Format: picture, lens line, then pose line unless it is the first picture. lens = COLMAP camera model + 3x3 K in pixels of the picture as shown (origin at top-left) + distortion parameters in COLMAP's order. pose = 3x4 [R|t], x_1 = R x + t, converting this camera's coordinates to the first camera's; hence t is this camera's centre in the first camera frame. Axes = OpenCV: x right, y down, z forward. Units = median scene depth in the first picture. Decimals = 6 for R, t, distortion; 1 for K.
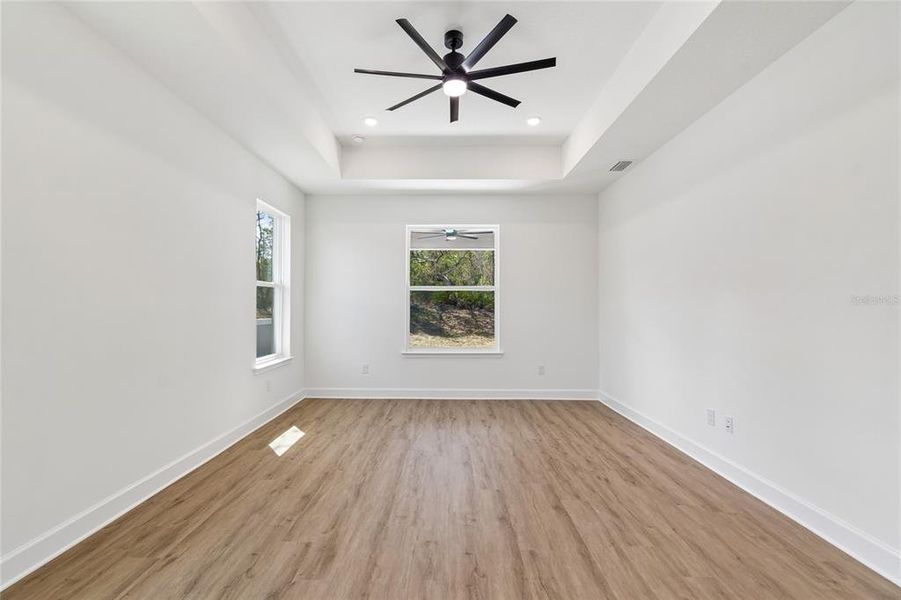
lens RADIAL K [[402.9, 0, 440.8], [0, 402.9, 298.8], [0, 0, 1]] dist [0.000319, -0.001407]
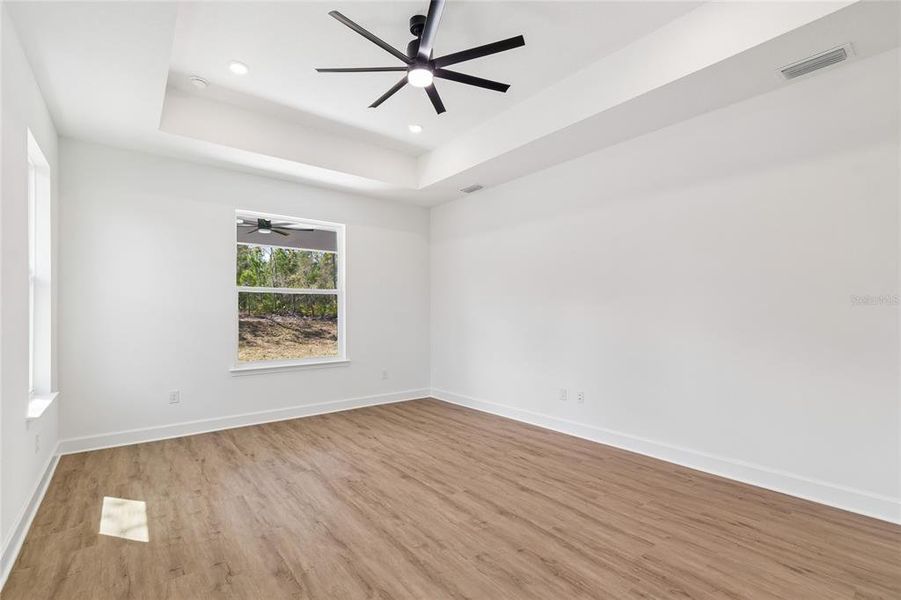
lens RADIAL K [[406.0, 0, 442.5], [0, 406.0, 310.1], [0, 0, 1]] dist [0.002878, 0.000185]
pose [[0.778908, -0.001176, 0.627137, -0.454903], [-0.008332, 0.999891, 0.012223, 0.003051], [-0.627083, -0.014746, 0.778813, 0.198636]]
